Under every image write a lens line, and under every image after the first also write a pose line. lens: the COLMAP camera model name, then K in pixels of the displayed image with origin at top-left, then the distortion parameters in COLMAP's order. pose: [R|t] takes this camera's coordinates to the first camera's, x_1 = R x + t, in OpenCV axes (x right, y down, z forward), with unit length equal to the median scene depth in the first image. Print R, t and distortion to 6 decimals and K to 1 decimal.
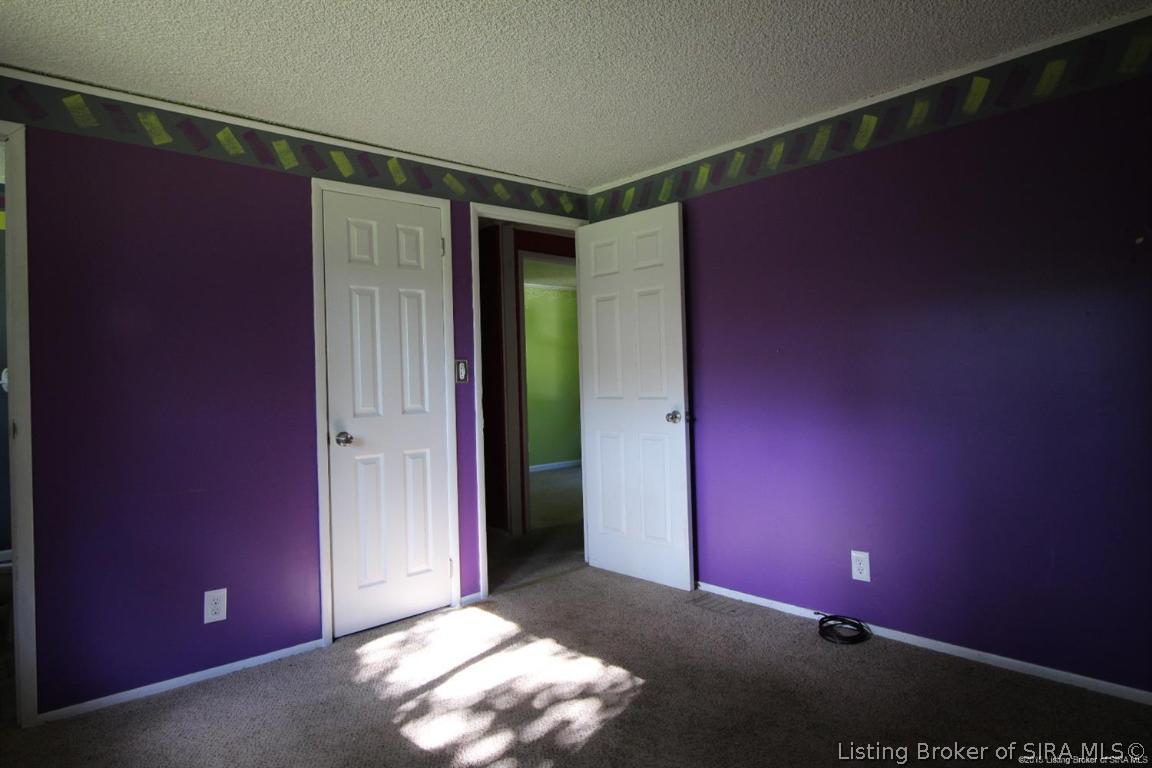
lens RADIAL K [[700.8, 0, 551.9], [0, 700.8, 386.8], [0, 0, 1]] dist [0.020036, -0.001746]
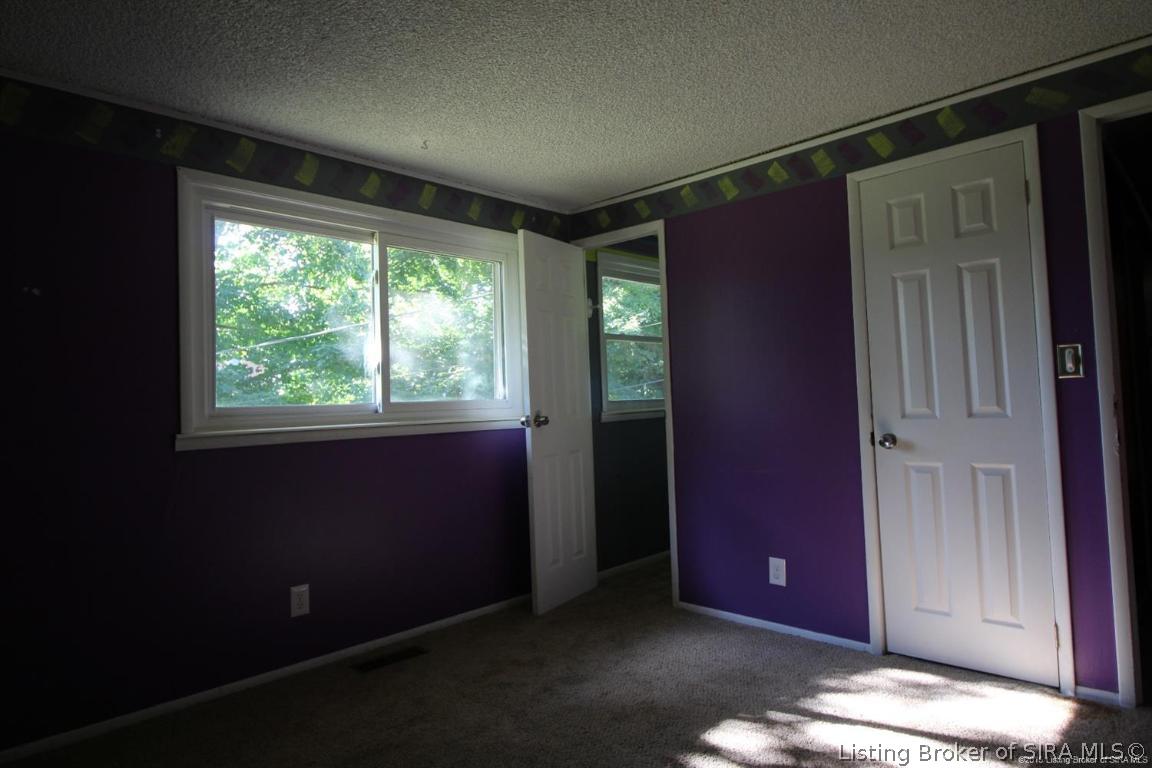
lens RADIAL K [[700.8, 0, 576.4], [0, 700.8, 376.6], [0, 0, 1]] dist [0.020036, -0.001746]
pose [[0.089541, -0.002248, -0.995981, 0.587479], [0.028239, 0.999601, 0.000283, -0.022562], [0.995583, -0.028151, 0.089569, 0.502929]]
